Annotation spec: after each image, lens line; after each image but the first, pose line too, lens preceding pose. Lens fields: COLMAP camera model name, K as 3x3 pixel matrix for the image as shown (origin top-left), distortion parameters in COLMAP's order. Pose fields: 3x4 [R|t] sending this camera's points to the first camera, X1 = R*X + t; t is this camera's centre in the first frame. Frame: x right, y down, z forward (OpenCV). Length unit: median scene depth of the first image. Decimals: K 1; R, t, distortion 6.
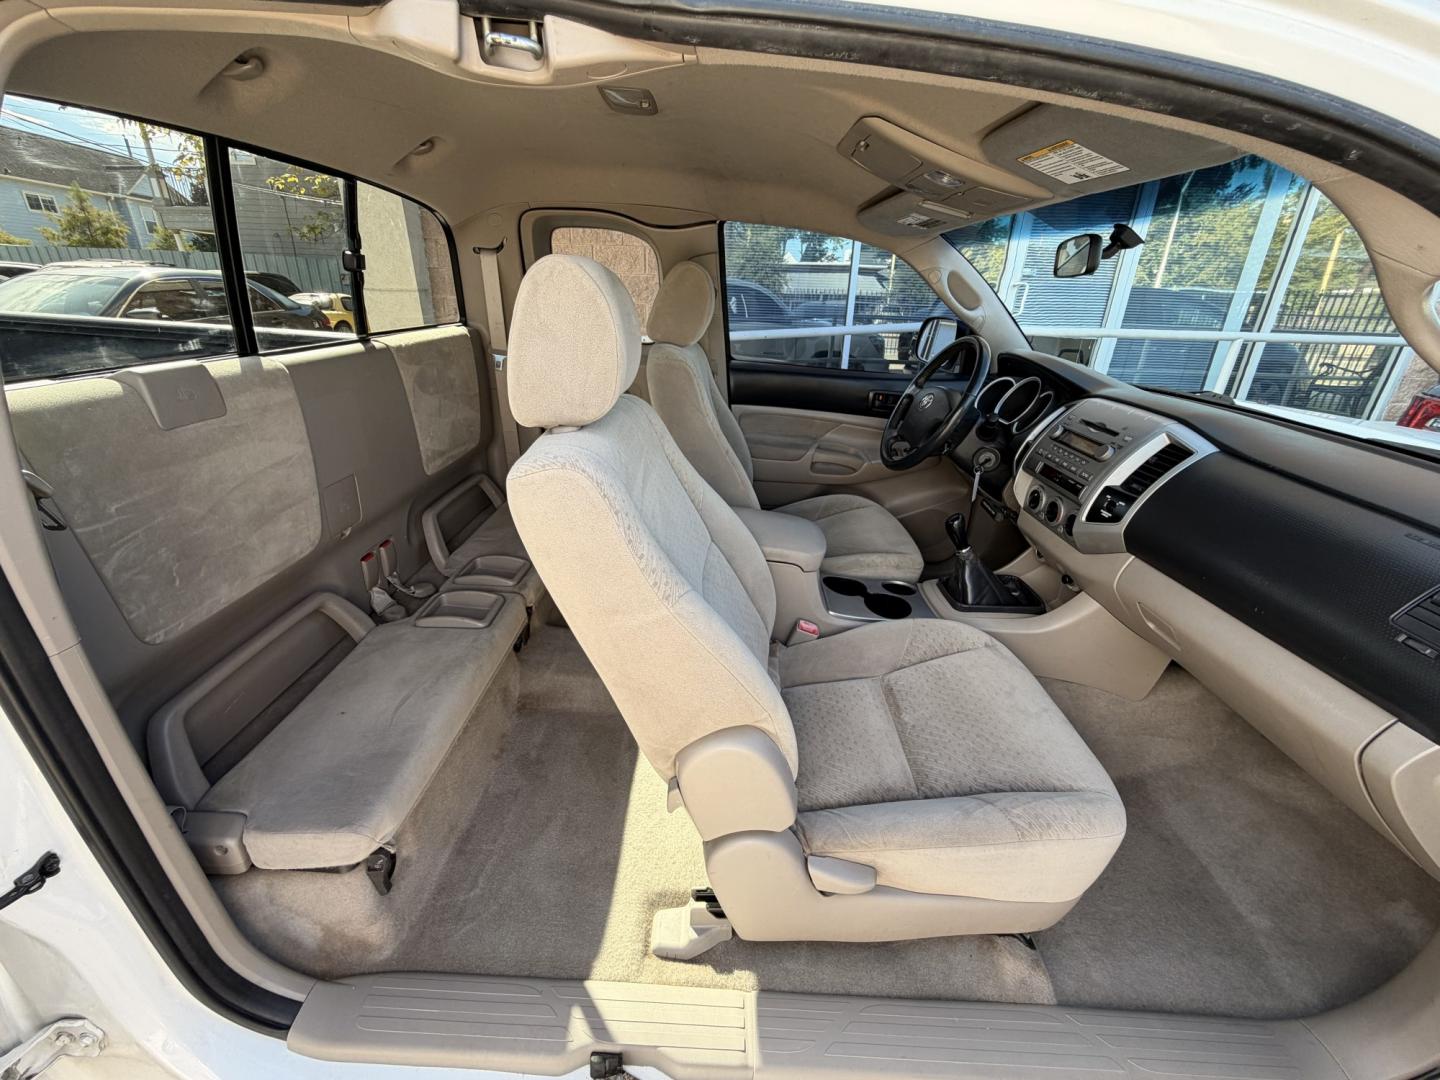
lens RADIAL K [[572.4, 0, 718.0], [0, 572.4, 544.0], [0, 0, 1]] dist [0.001644, 0.000393]
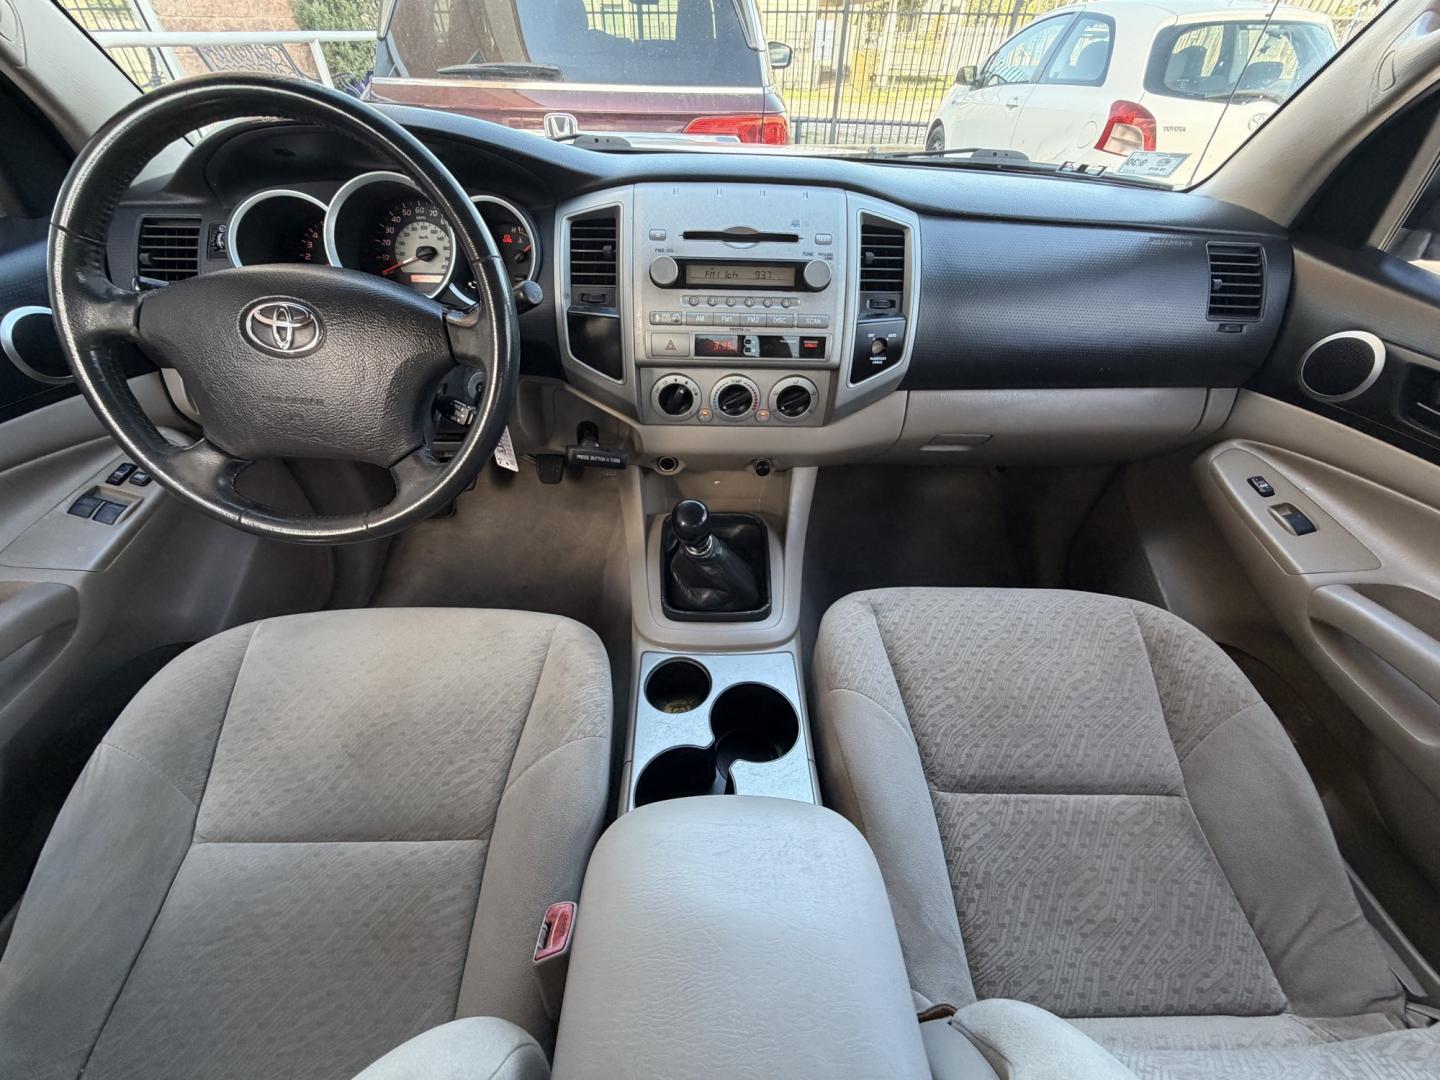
lens RADIAL K [[576.0, 0, 721.4], [0, 576.0, 542.4], [0, 0, 1]] dist [-0.001941, 0.000566]
pose [[-0.038315, -0.683009, 0.729404, 0.033963], [0.384174, 0.663771, 0.641731, -0.324306], [-0.922465, 0.304806, 0.236962, 0.841228]]
